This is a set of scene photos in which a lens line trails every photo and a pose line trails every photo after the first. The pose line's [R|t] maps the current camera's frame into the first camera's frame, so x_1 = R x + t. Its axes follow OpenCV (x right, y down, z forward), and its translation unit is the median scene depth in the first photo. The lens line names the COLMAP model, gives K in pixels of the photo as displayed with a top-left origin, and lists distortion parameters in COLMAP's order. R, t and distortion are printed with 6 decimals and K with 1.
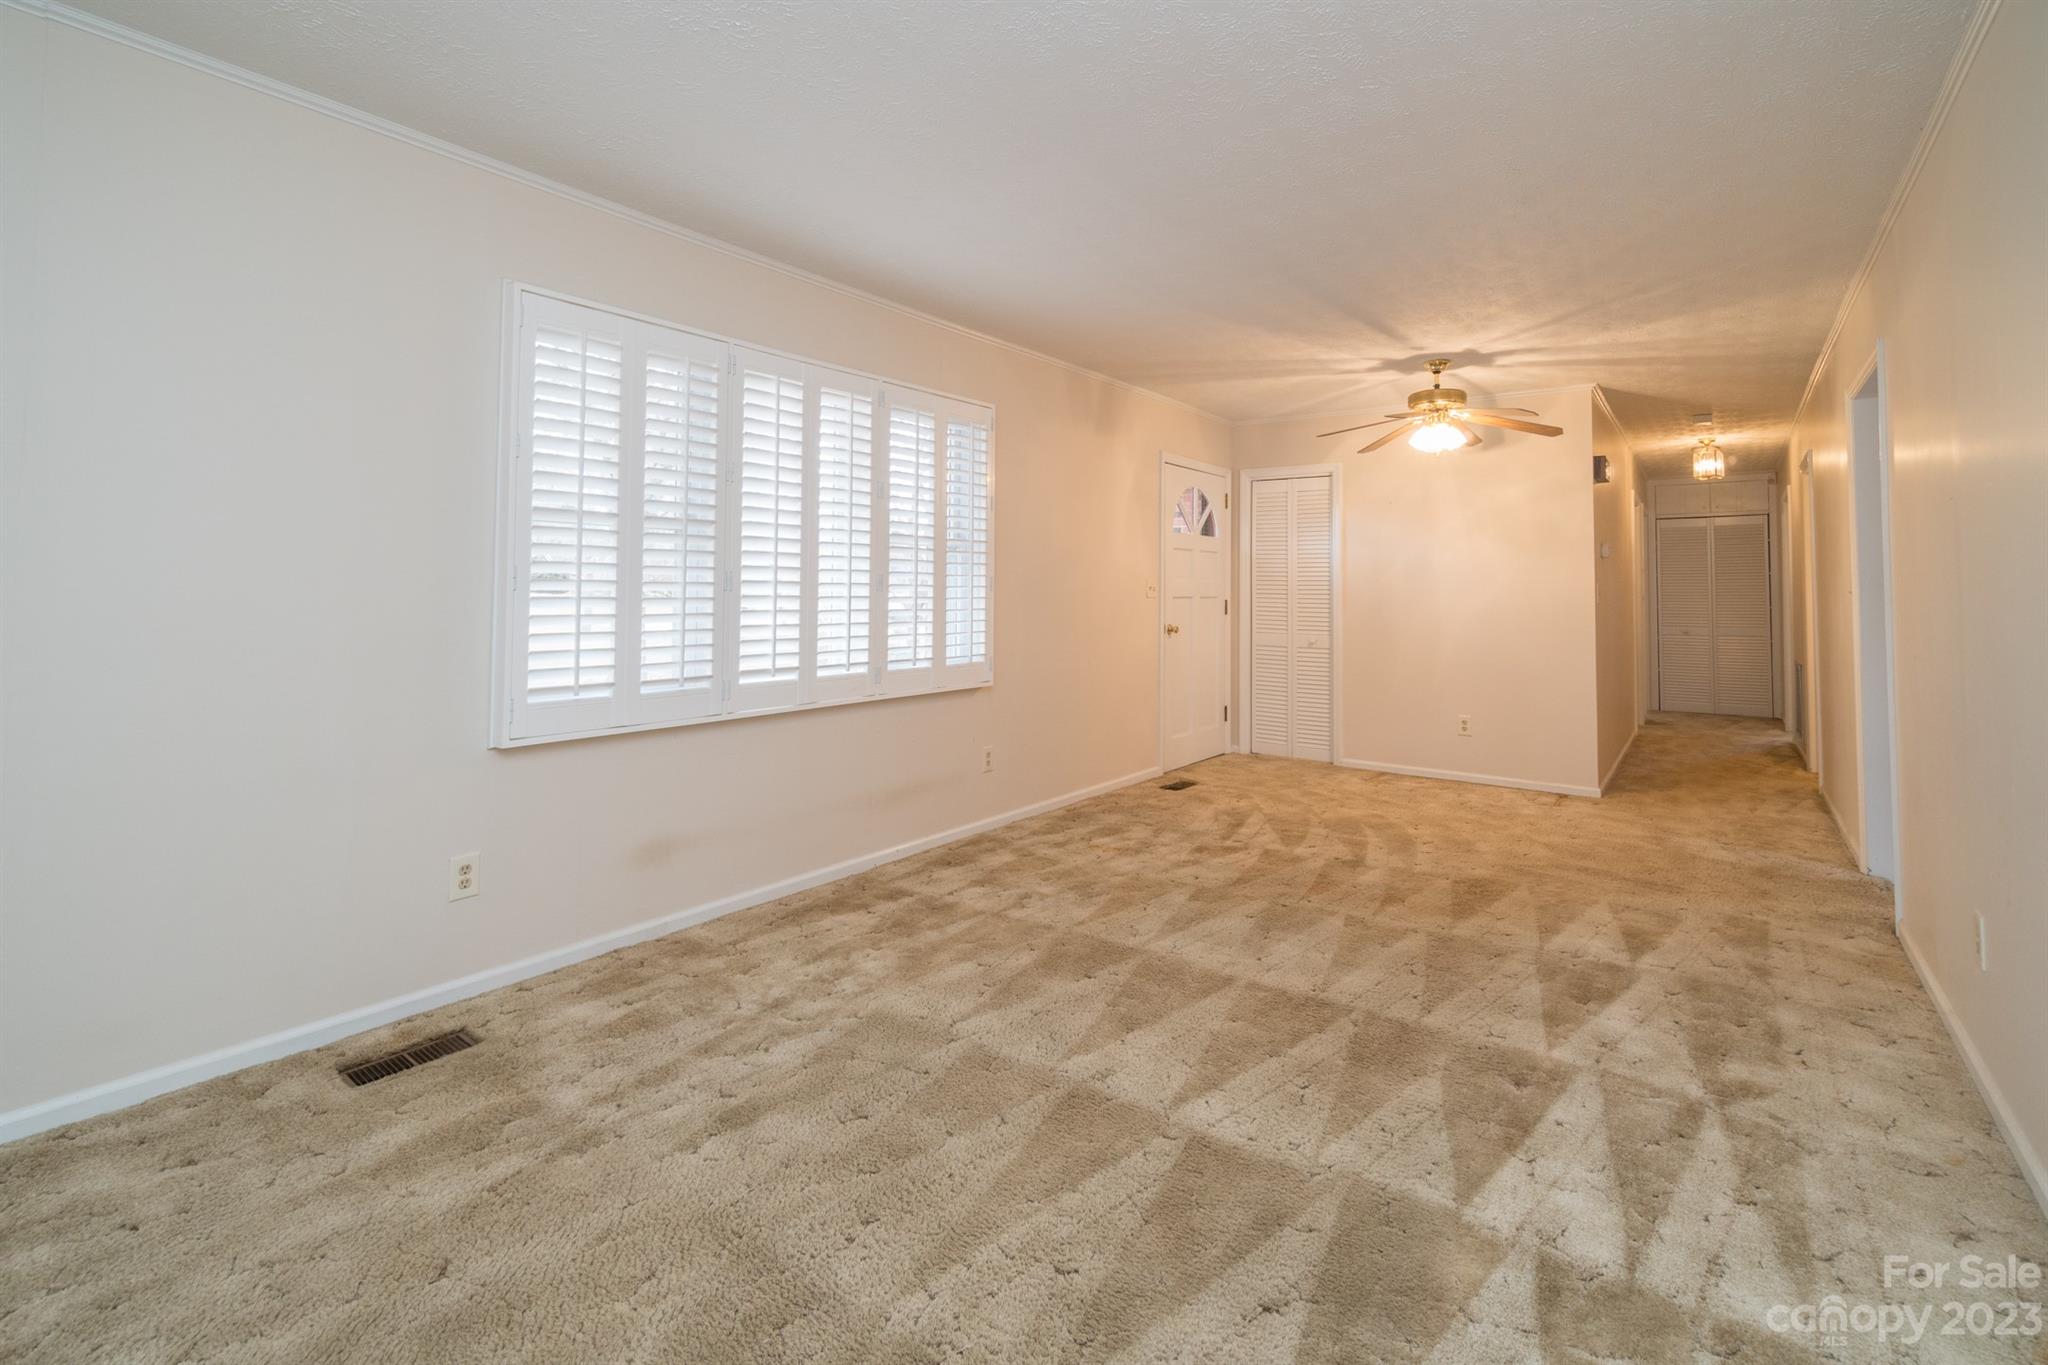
lens RADIAL K [[887.3, 0, 1020.7], [0, 887.3, 674.4], [0, 0, 1]] dist [-0.002918, 0.000912]
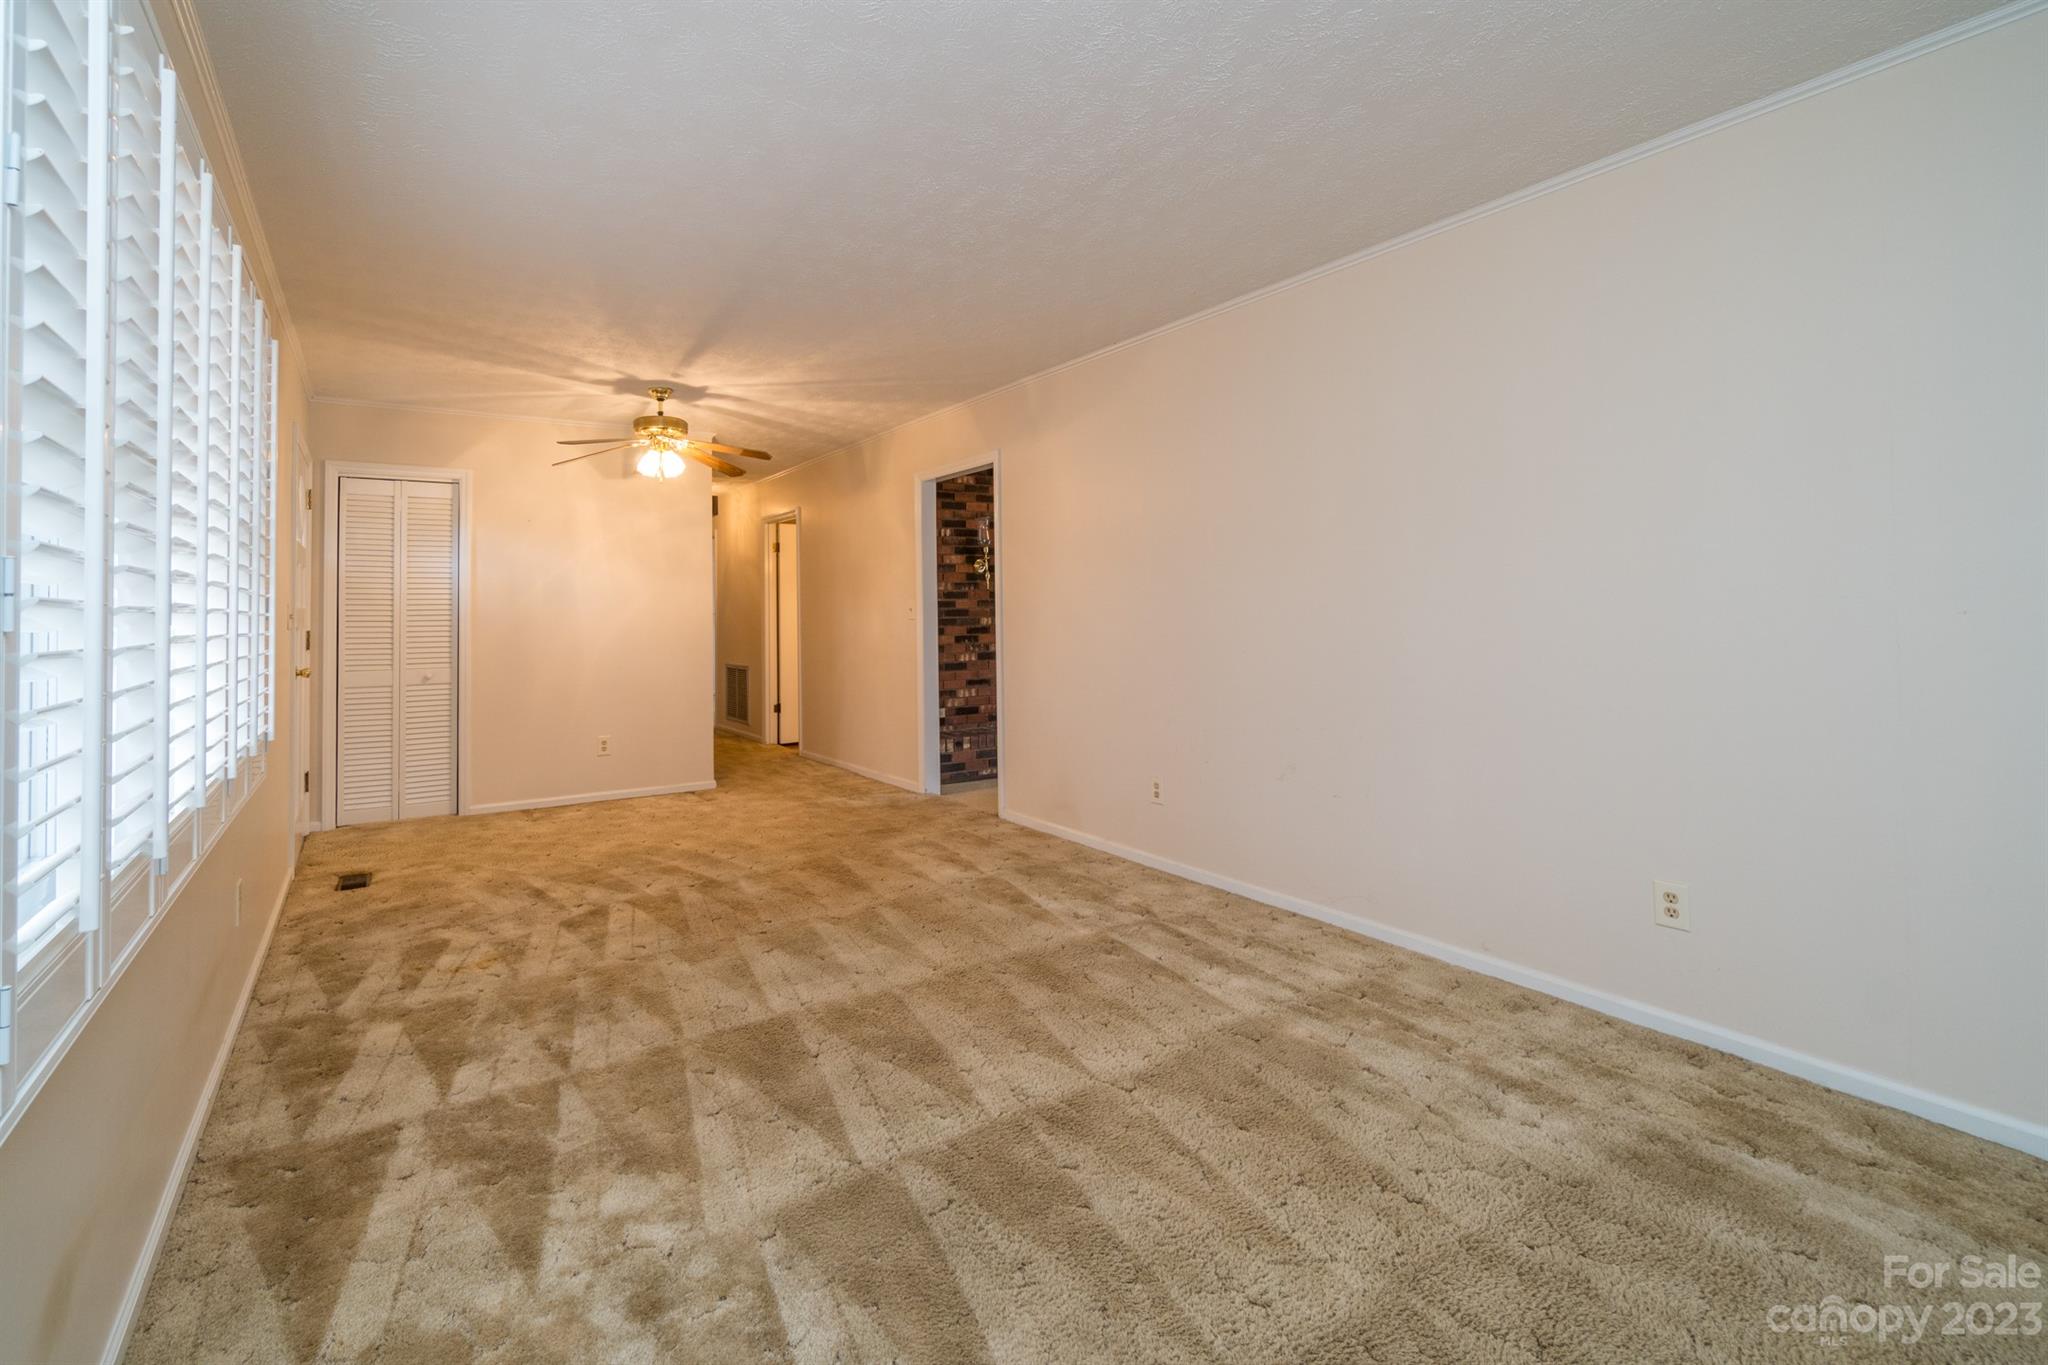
lens RADIAL K [[887.3, 0, 992.5], [0, 887.3, 678.6], [0, 0, 1]] dist [-0.002918, 0.000912]
pose [[0.383029, -0.085699, 0.919752, -0.586387], [0.105886, 0.993197, 0.048446, -0.046800], [-0.917647, 0.078832, 0.389498, 0.445354]]
